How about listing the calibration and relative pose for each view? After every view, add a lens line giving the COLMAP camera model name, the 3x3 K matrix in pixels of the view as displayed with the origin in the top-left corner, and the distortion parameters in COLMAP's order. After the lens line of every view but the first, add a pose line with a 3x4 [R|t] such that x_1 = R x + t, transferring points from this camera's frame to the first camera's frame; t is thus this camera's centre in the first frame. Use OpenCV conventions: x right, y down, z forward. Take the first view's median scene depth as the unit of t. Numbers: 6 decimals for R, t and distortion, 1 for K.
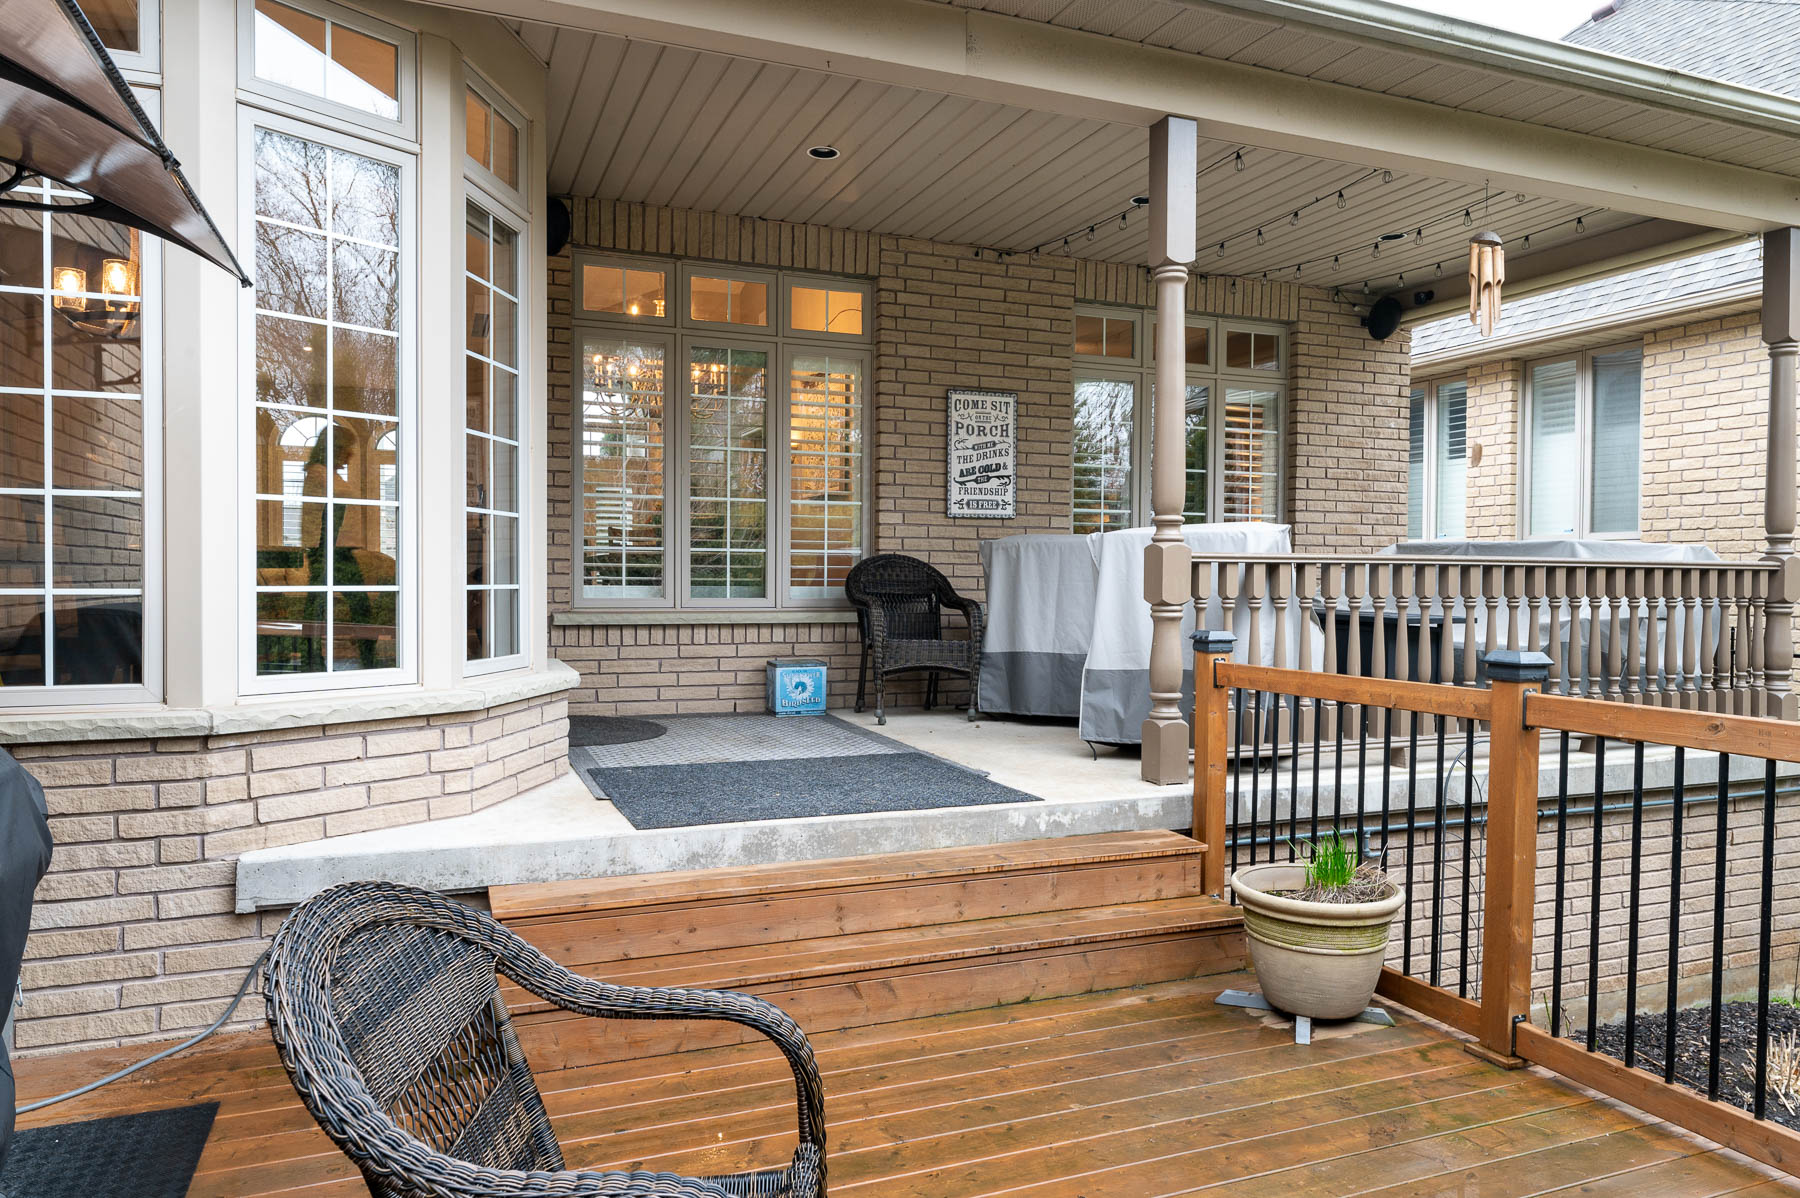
lens RADIAL K [[1182.4, 0, 900.0], [0, 1182.4, 599.0], [0, 0, 1]] dist [0.002101, 0.000838]
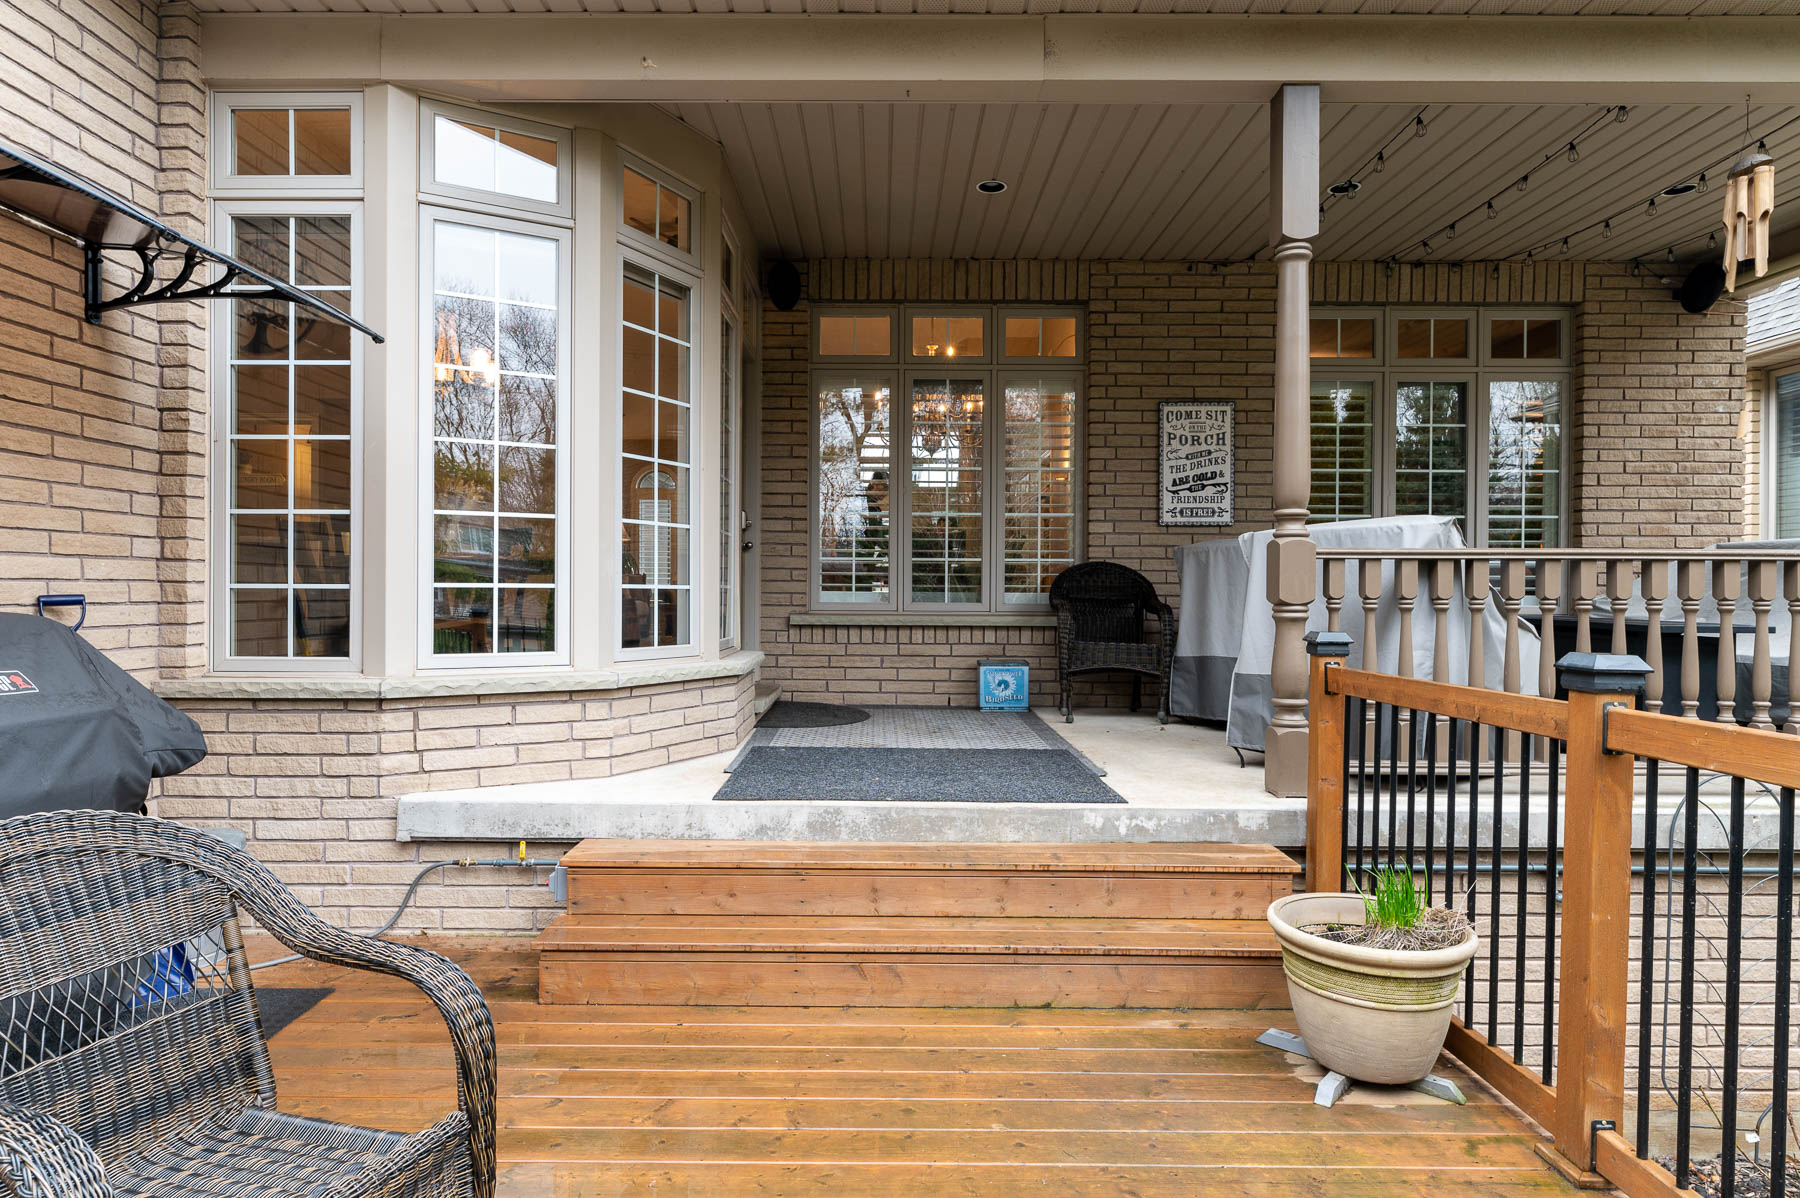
lens RADIAL K [[1016.1, 0, 900.0], [0, 1016.1, 599.0], [0, 0, 1]] dist [0.002881, -0.000777]
pose [[0.925762, 0.000507, -0.378106, 0.247354], [-0.006786, 0.999860, -0.015272, 0.014871], [0.378046, 0.016704, 0.925636, 0.140226]]
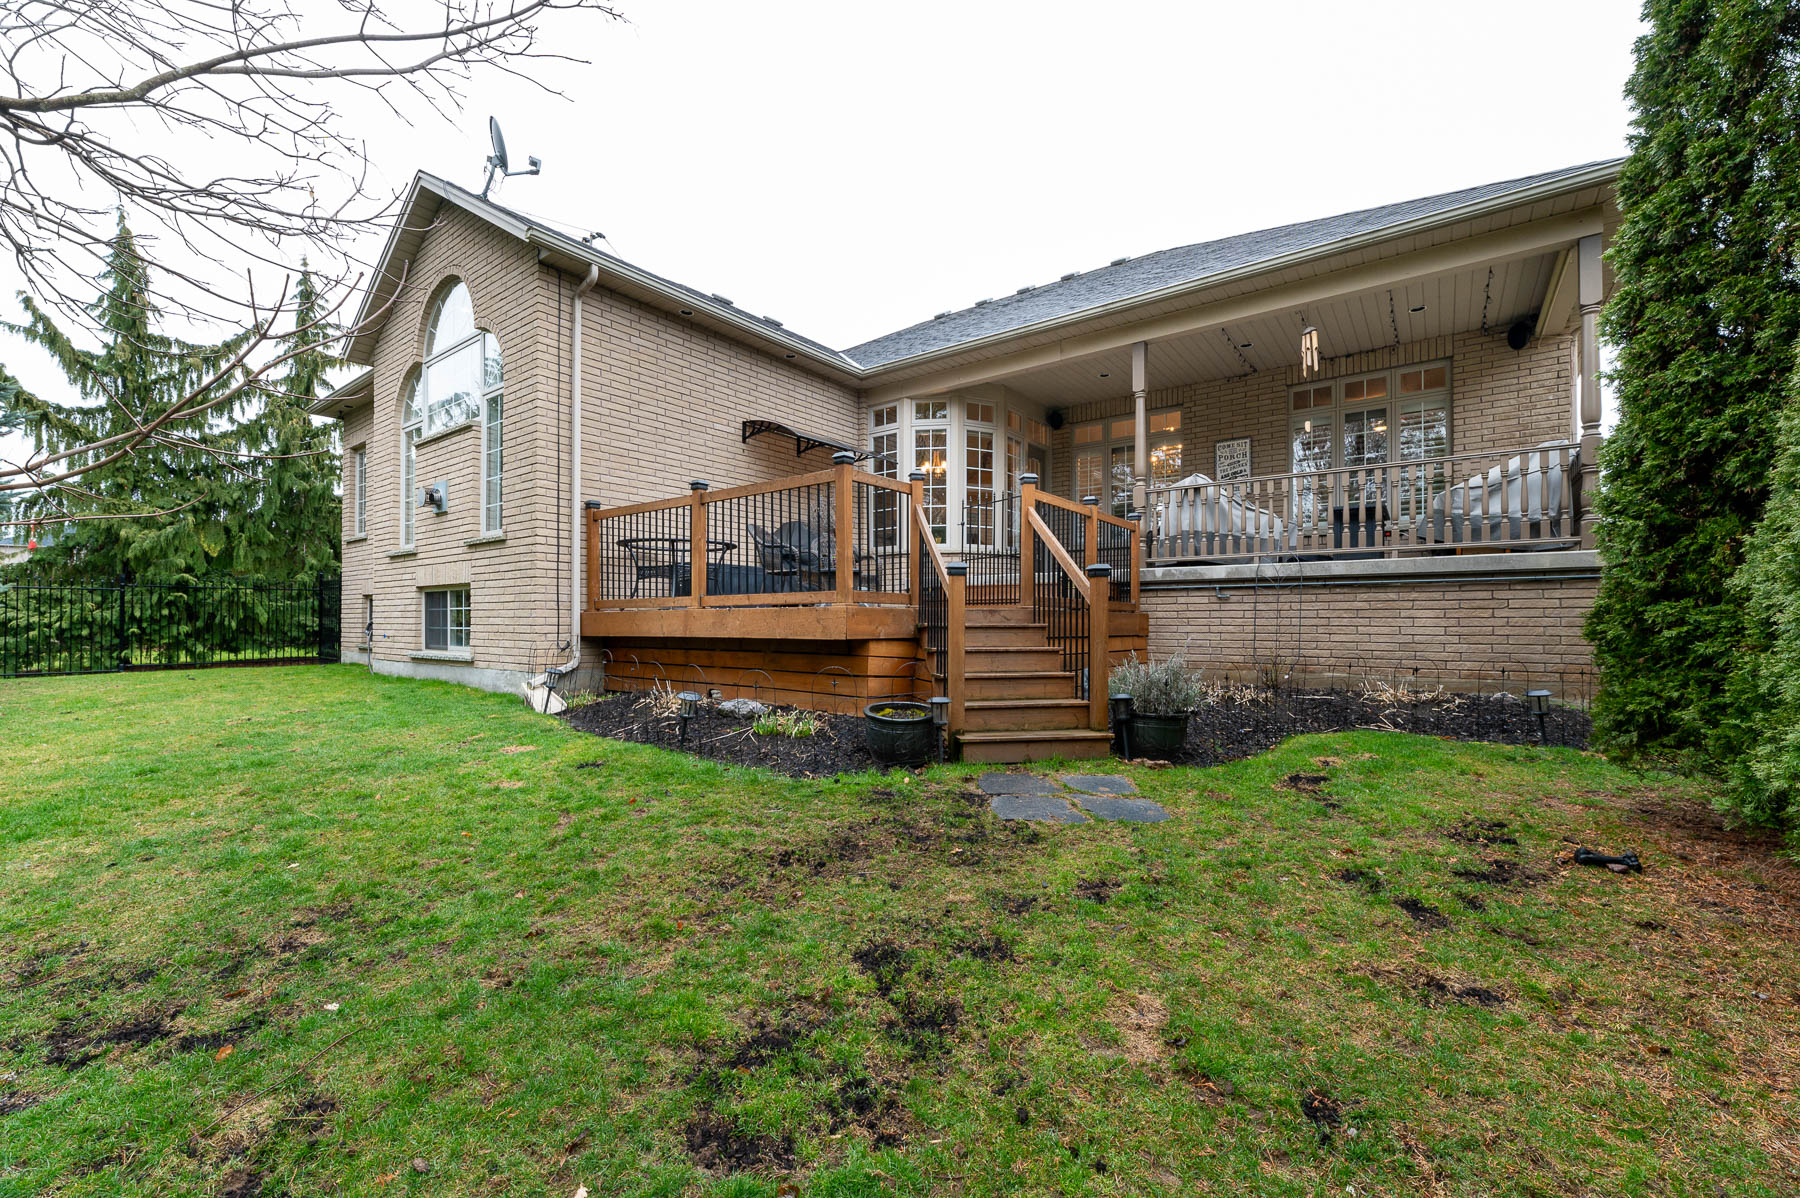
lens RADIAL K [[729.2, 0, 900.0], [0, 729.2, 599.0], [0, 0, 1]] dist [0.015464, 0.000036]
pose [[0.513225, -0.029232, -0.857756, 1.413449], [-0.012296, 0.999067, -0.041405, 0.295456], [0.858166, 0.031797, 0.512386, -0.390069]]
